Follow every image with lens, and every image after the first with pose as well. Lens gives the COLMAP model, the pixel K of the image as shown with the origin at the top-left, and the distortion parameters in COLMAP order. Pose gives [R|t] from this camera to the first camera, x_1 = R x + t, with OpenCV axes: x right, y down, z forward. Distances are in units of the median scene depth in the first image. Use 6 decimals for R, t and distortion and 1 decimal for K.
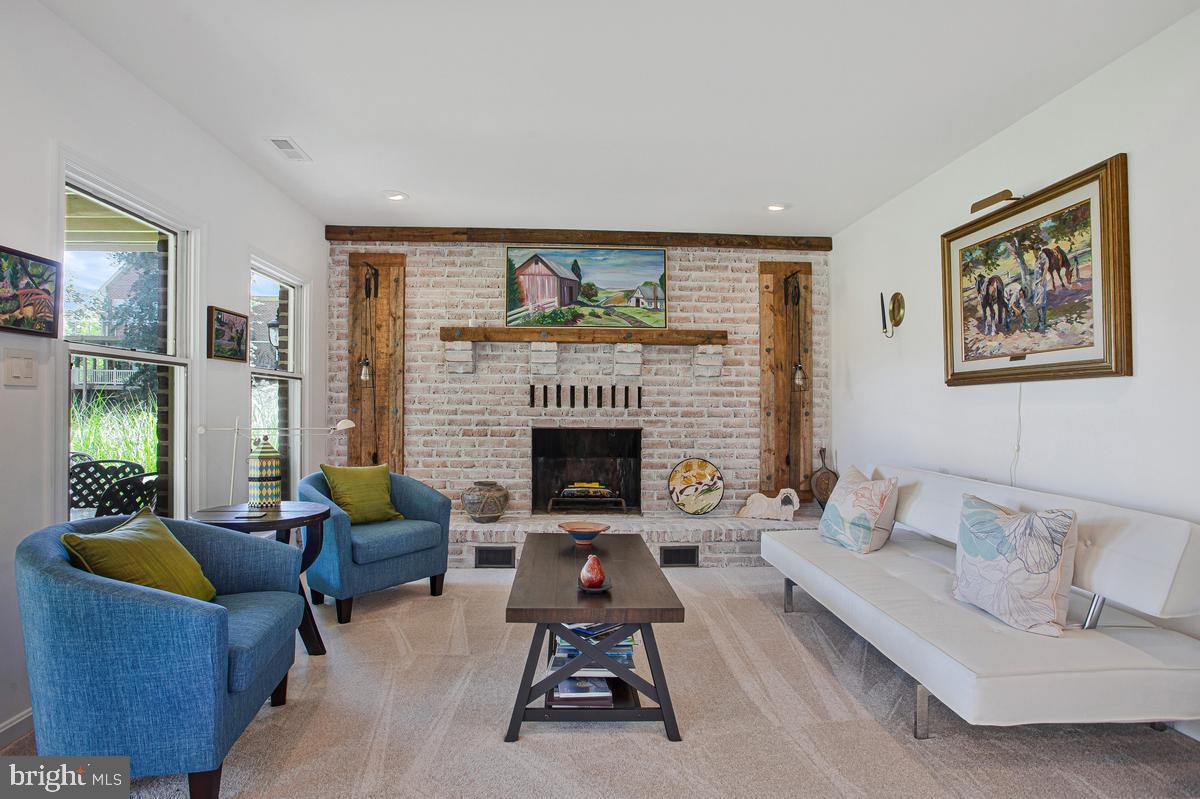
lens RADIAL K [[614.8, 0, 585.7], [0, 614.8, 420.0], [0, 0, 1]] dist [-0.049553, 0.011663]
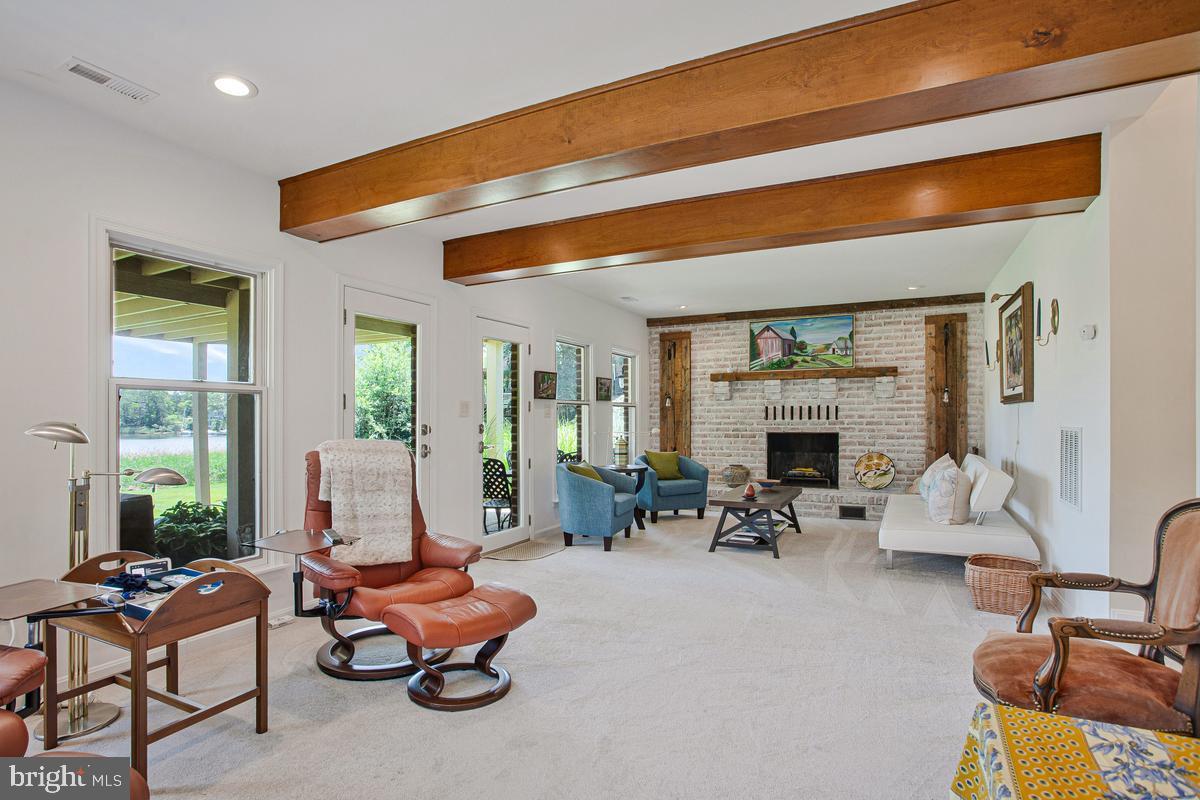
lens RADIAL K [[614.8, 0, 595.3], [0, 614.8, 409.7], [0, 0, 1]] dist [-0.049553, 0.011663]
pose [[0.876645, -0.020662, -0.480694, 0.293742], [0.004369, 0.999378, -0.034988, 0.006603], [0.481118, 0.028572, 0.876190, -0.631187]]
